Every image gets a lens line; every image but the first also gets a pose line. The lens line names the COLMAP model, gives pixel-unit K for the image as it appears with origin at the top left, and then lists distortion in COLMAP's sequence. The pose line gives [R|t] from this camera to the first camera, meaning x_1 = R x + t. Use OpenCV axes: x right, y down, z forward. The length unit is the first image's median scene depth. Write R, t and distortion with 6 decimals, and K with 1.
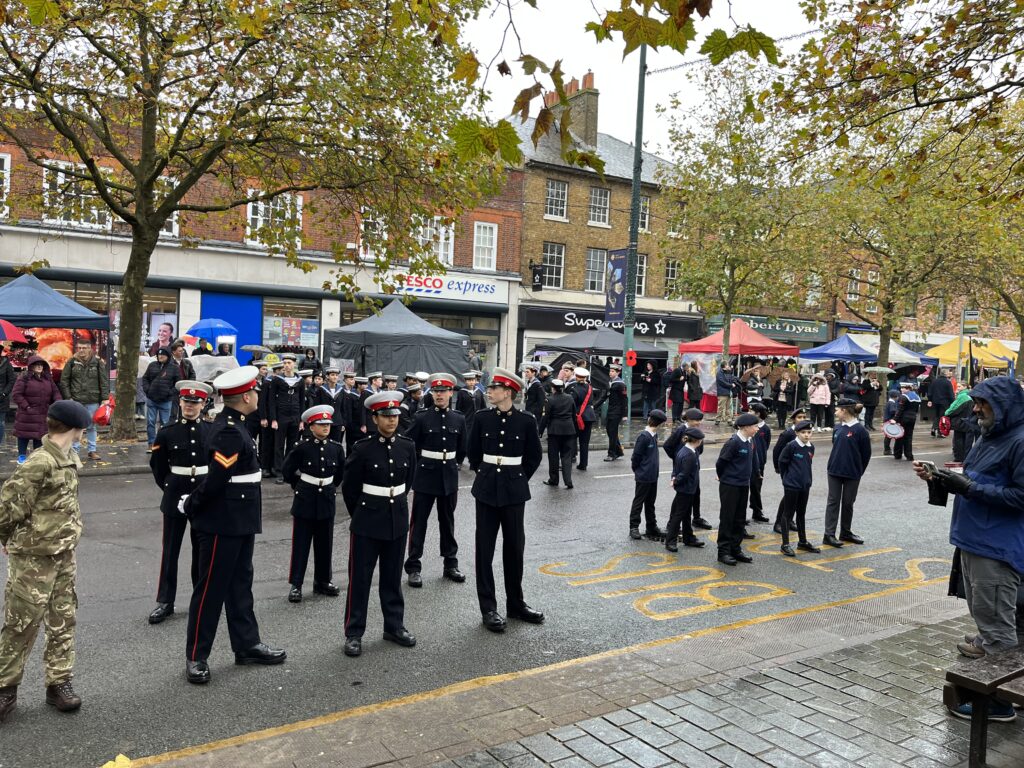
lens RADIAL K [[771.8, 0, 512.0], [0, 771.8, 384.0], [0, 0, 1]] dist [0.005009, -0.001343]
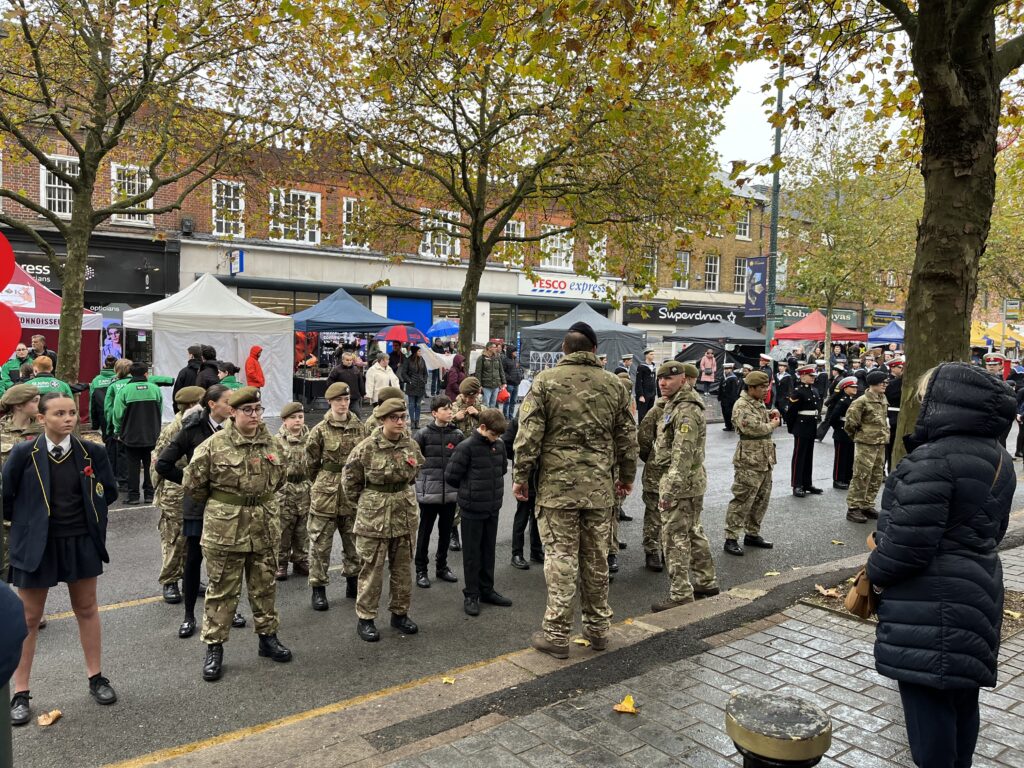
lens RADIAL K [[779.7, 0, 512.0], [0, 779.7, 384.0], [0, 0, 1]] dist [0.103779, -0.236106]
pose [[0.998407, -0.023972, 0.051069, -0.279330], [0.023277, 0.999629, 0.014164, -0.000190], [-0.051389, -0.012953, 0.998595, -0.200071]]
